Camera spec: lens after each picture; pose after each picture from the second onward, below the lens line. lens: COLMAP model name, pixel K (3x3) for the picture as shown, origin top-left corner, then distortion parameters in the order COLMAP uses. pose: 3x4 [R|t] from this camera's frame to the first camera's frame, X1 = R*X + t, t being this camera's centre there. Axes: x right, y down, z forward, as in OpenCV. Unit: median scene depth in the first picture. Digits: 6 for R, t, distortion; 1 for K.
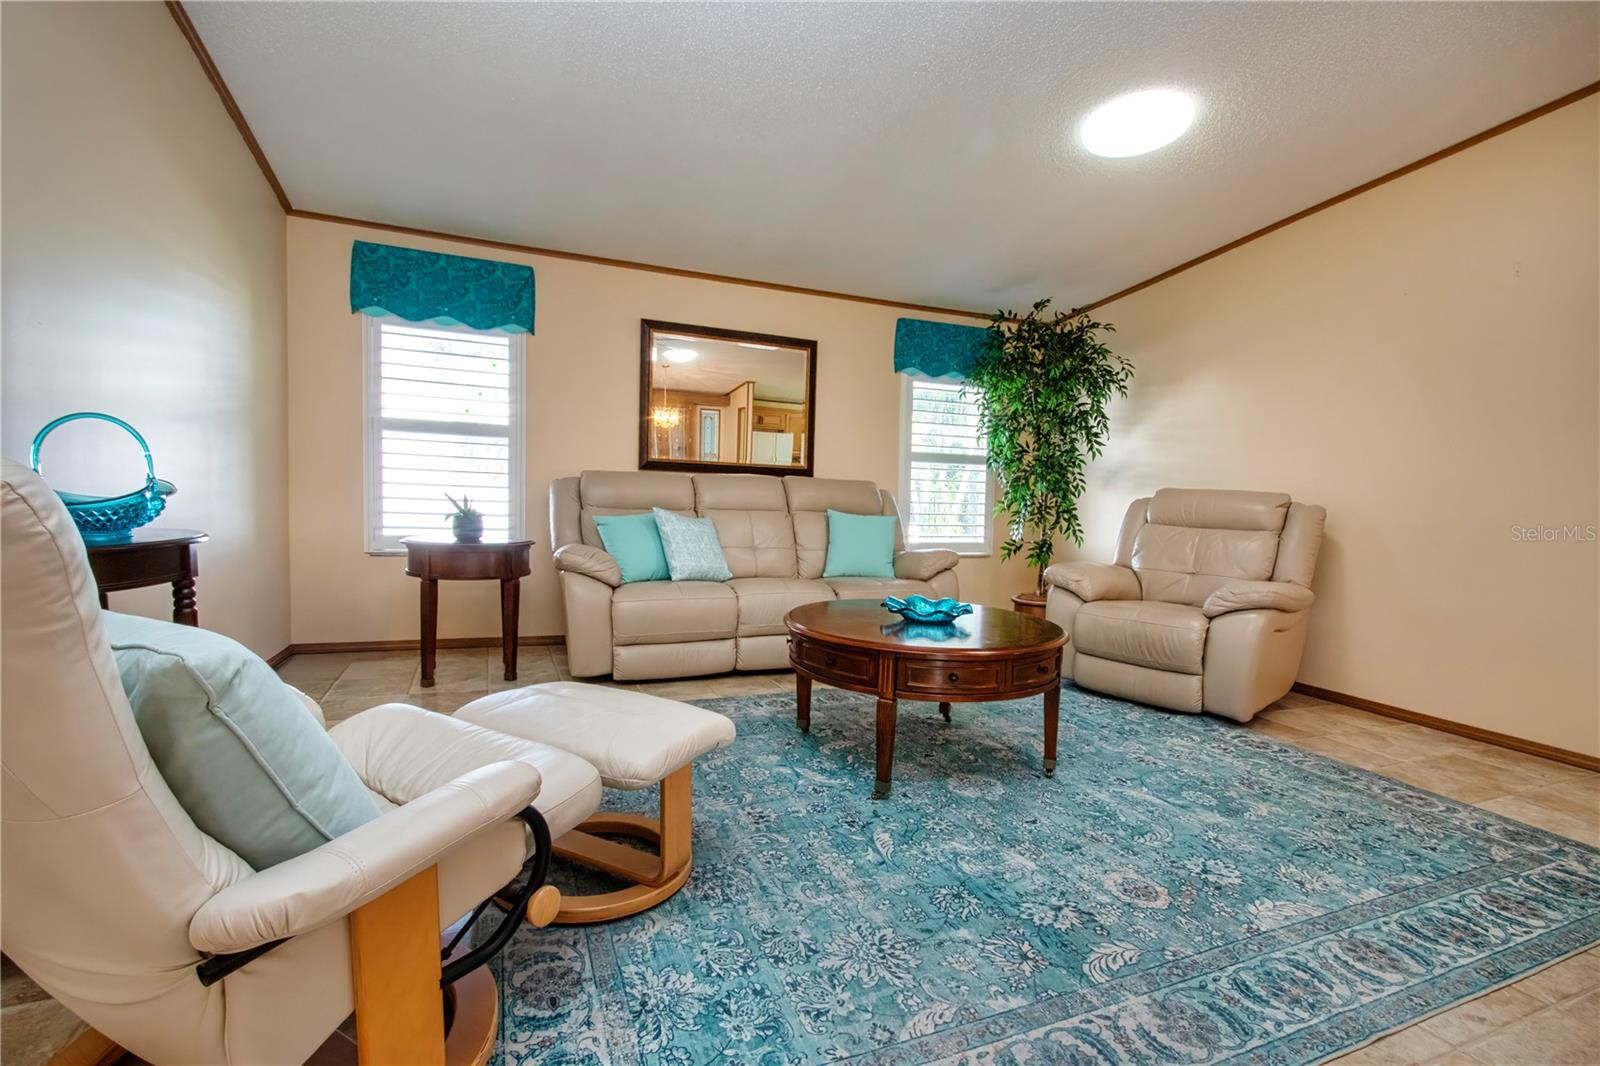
lens RADIAL K [[774.8, 0, 809.0], [0, 774.8, 535.9], [0, 0, 1]] dist [-0.017218, 0.000663]
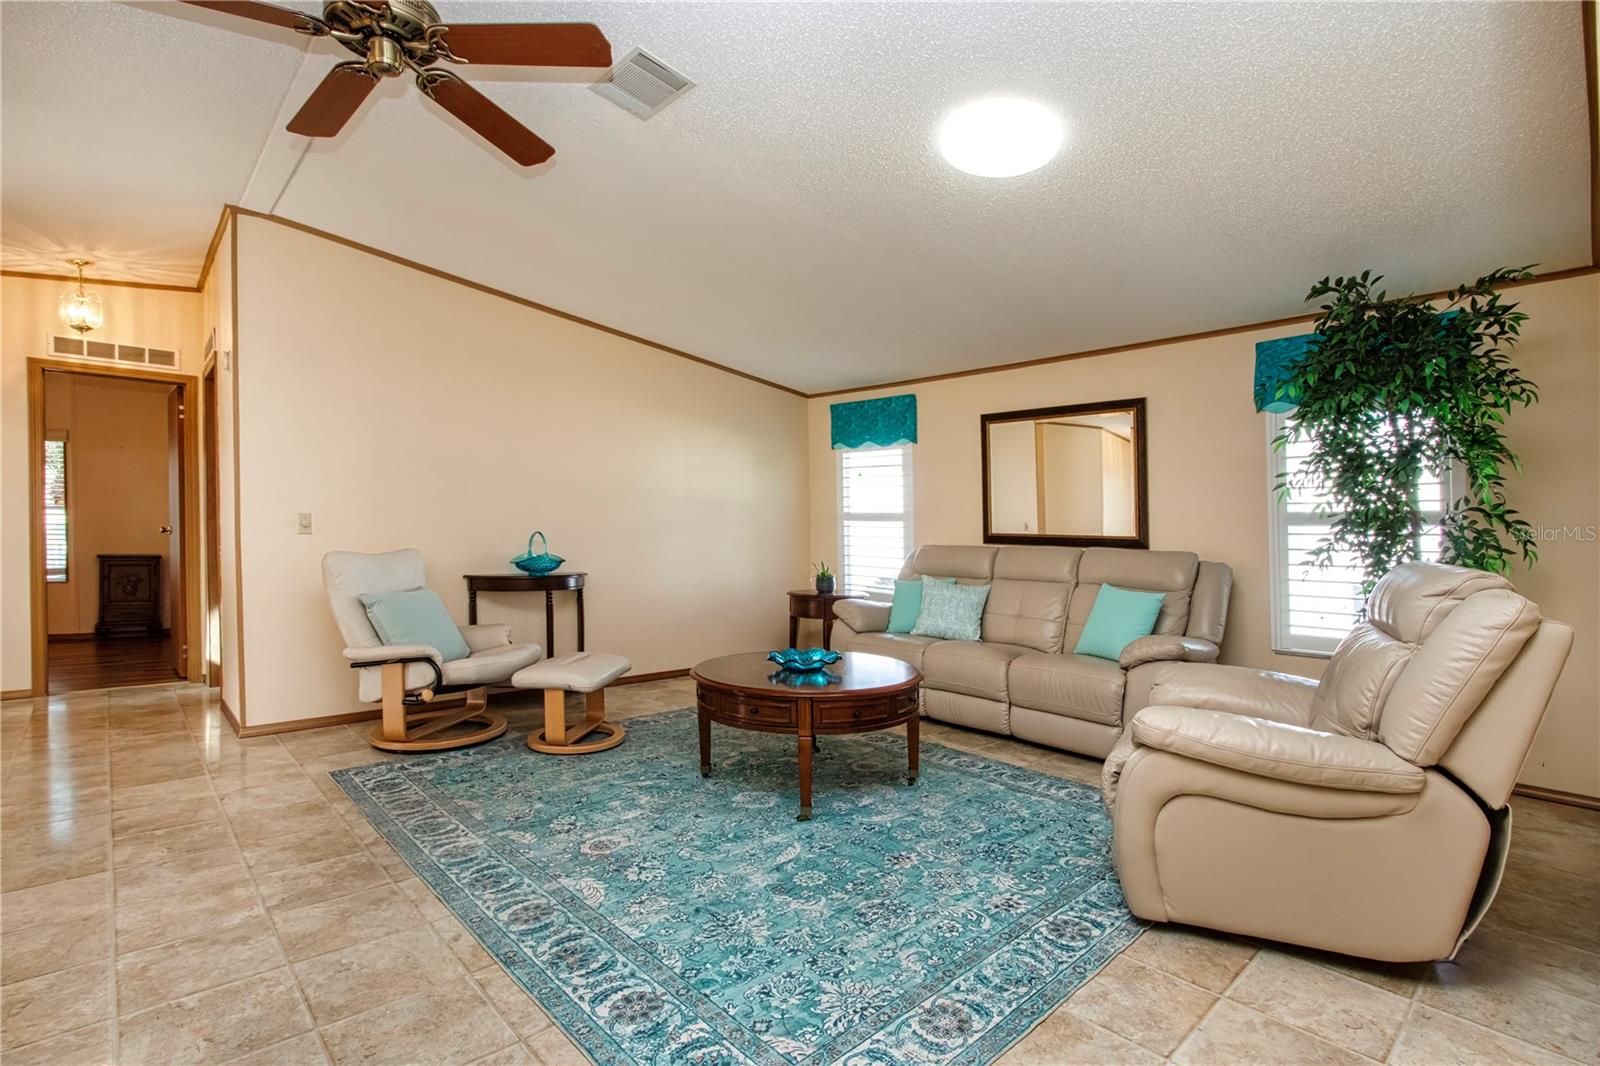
lens RADIAL K [[777.6, 0, 788.2], [0, 777.6, 567.2], [0, 0, 1]] dist [-0.018124, 0.000678]
pose [[0.318042, 0.013632, -0.947979, 1.513583], [-0.062920, 0.997996, -0.006758, -0.045162], [0.945987, 0.061796, 0.318262, 0.681456]]
